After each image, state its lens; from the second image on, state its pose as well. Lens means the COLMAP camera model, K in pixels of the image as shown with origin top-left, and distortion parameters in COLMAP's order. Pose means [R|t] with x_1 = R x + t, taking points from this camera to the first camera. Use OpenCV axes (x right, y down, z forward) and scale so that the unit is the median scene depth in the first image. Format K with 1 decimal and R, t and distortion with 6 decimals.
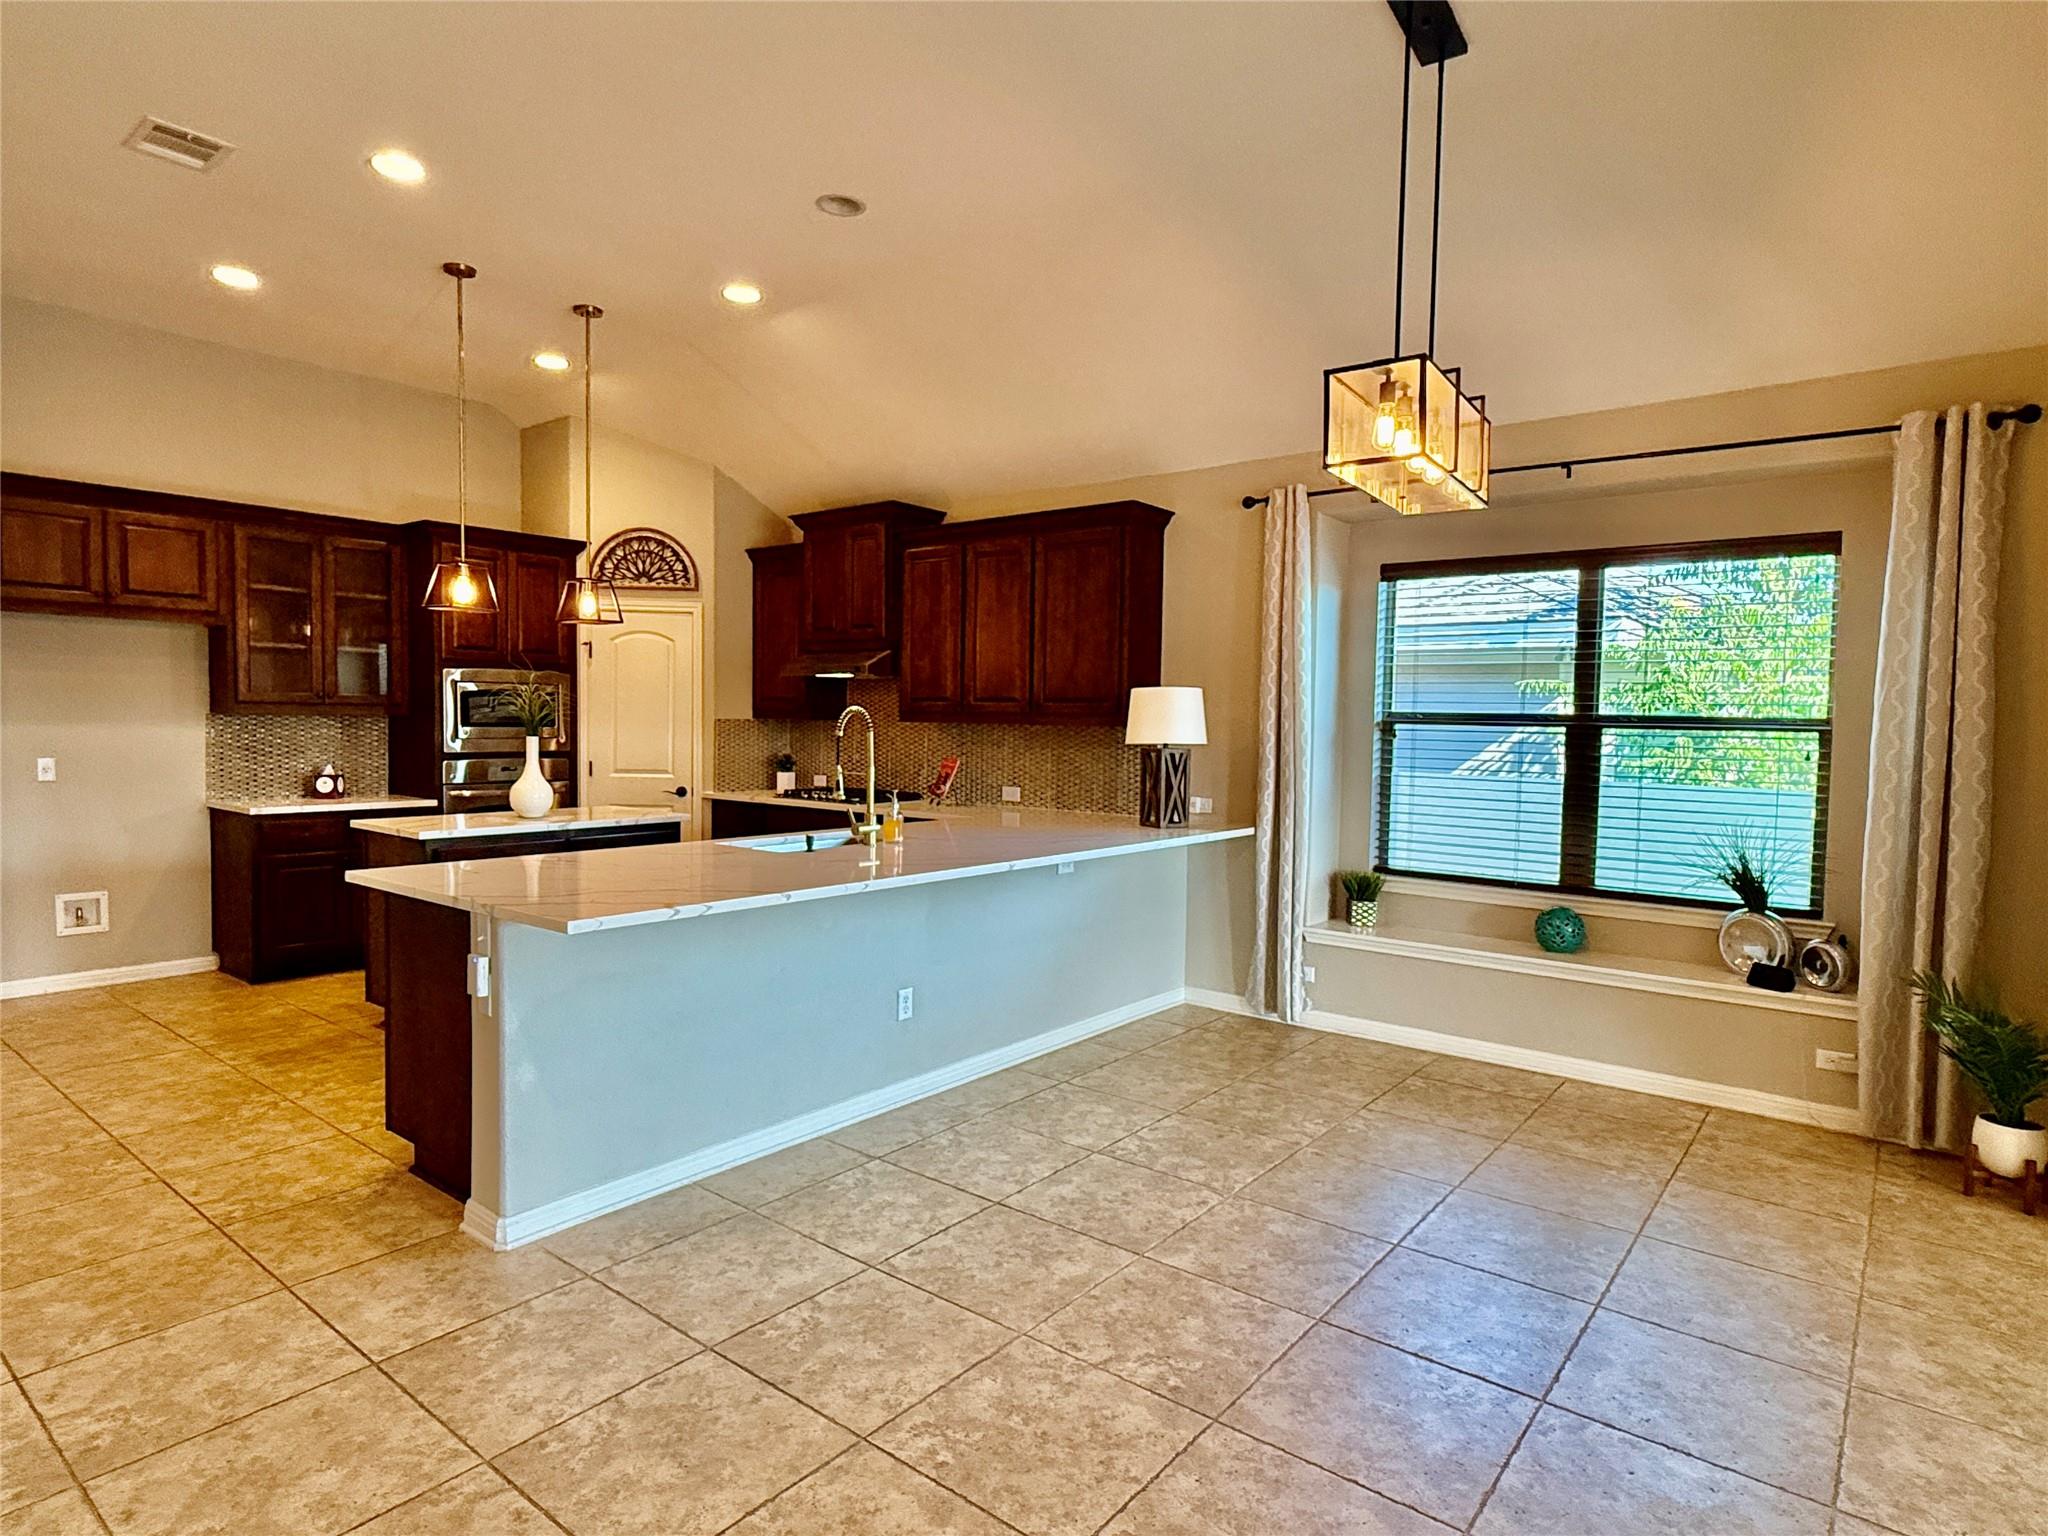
lens RADIAL K [[1108.8, 0, 1050.3], [0, 1108.8, 867.7], [0, 0, 1]] dist [-0.080002, 0.102496]
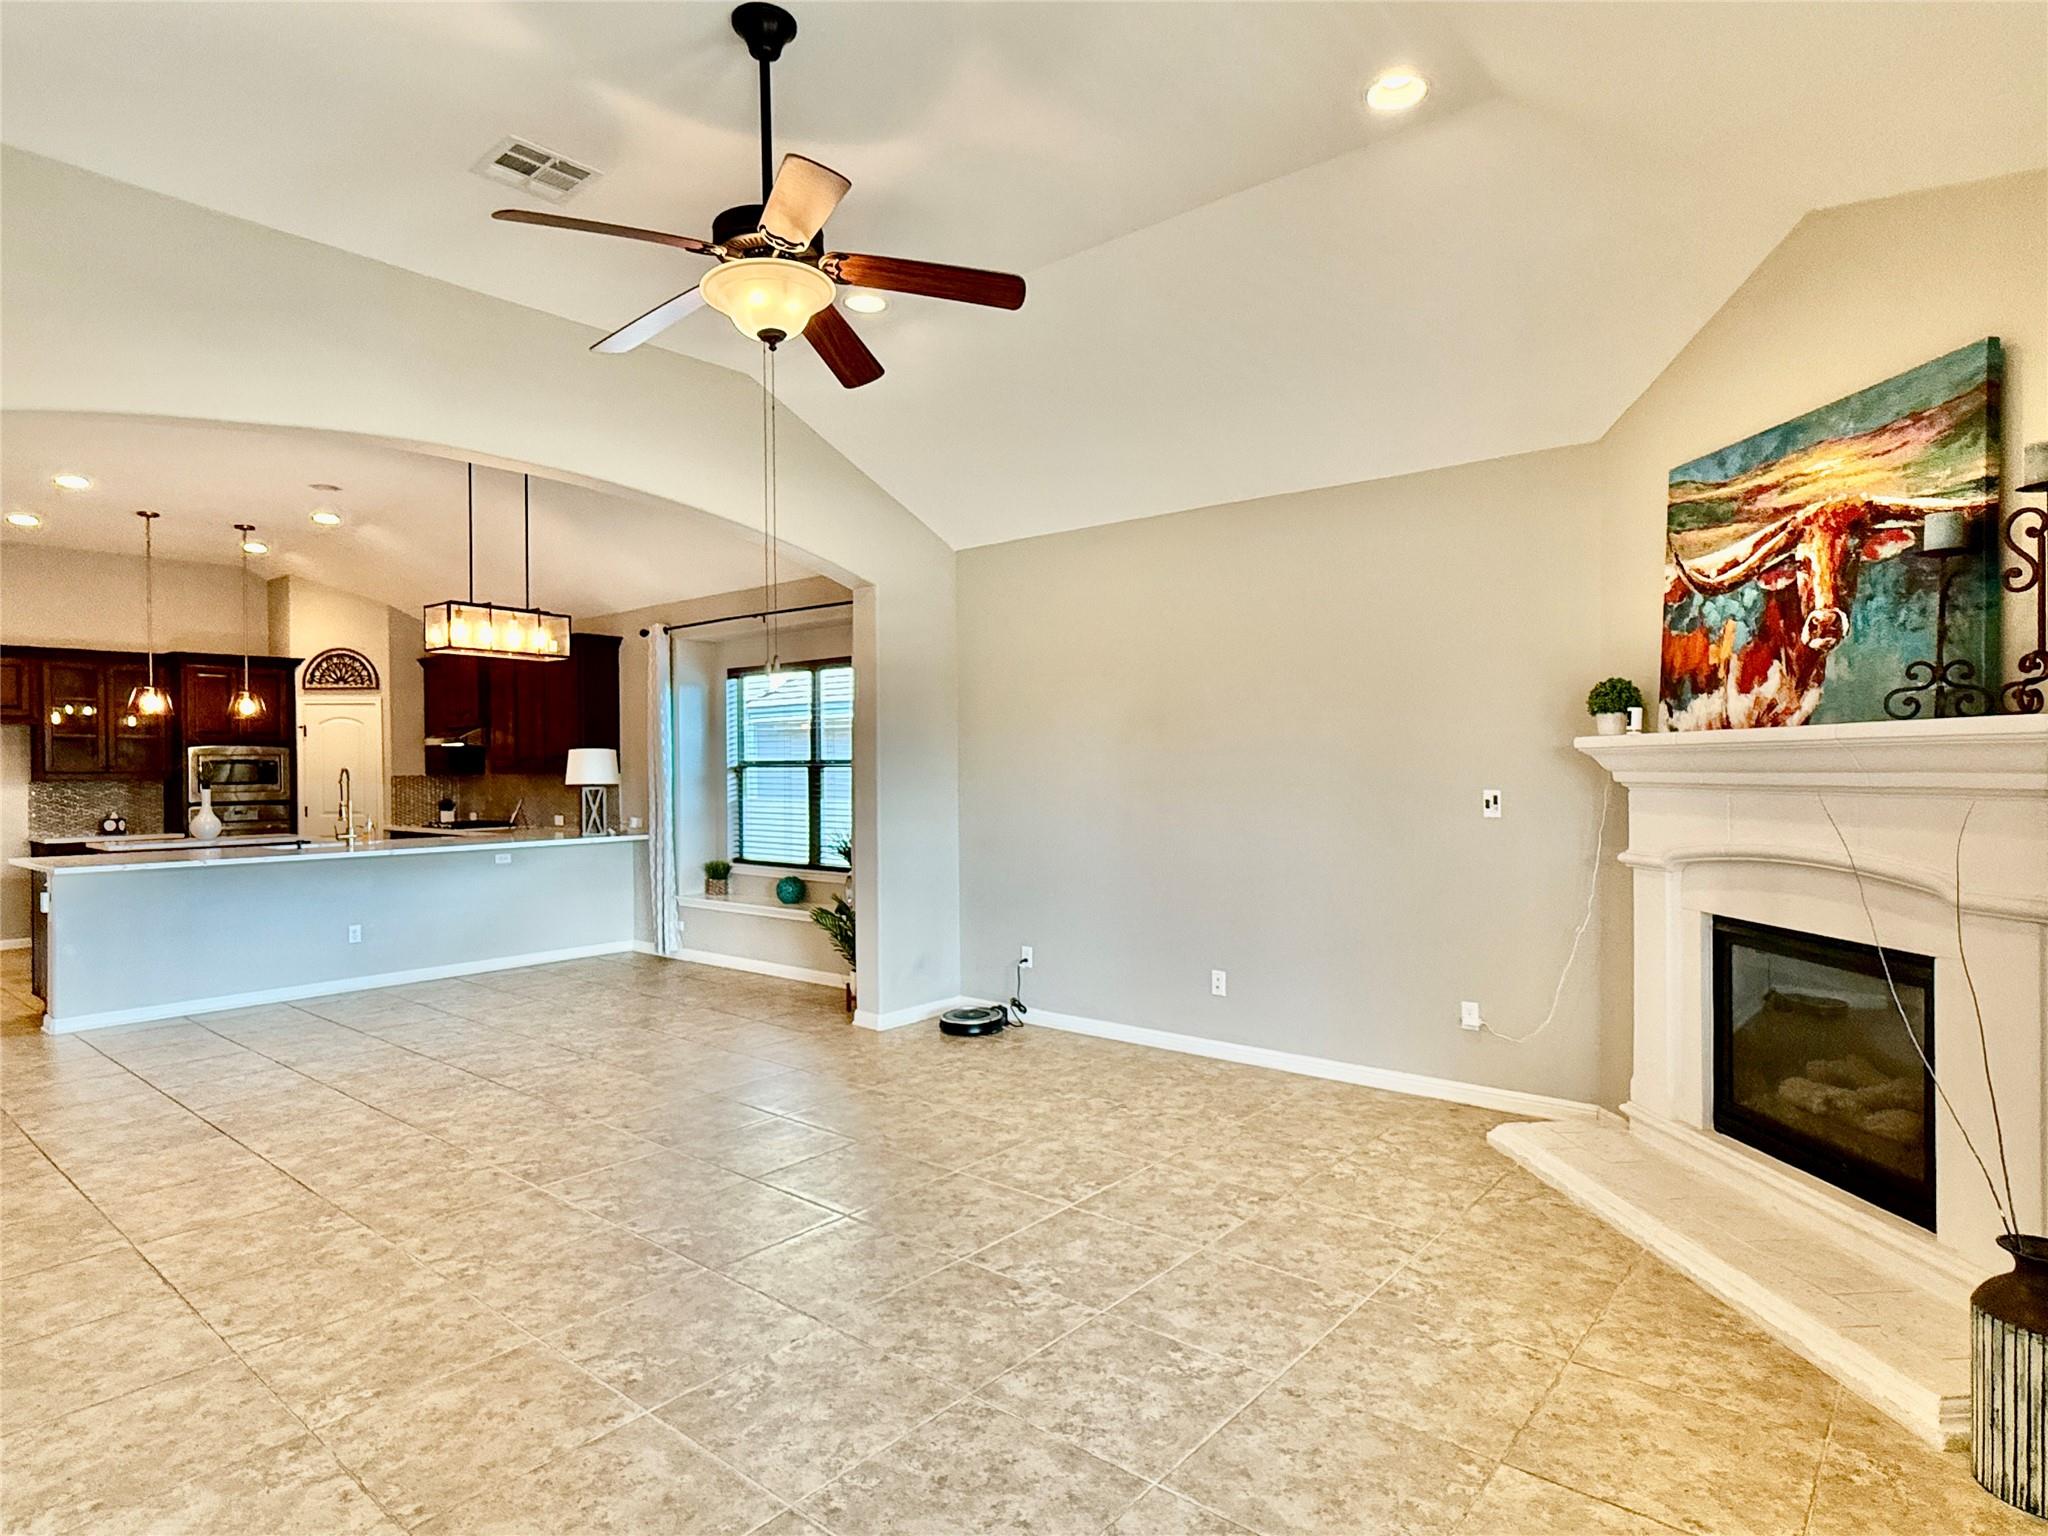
lens RADIAL K [[1134.8, 0, 1033.1], [0, 1134.8, 770.8], [0, 0, 1]] dist [0.004397, 0.001169]
pose [[0.999113, -0.026257, -0.032921, 0.783543], [0.021856, 0.991591, -0.127555, 0.091987], [0.035993, 0.126722, 0.991285, -0.608545]]
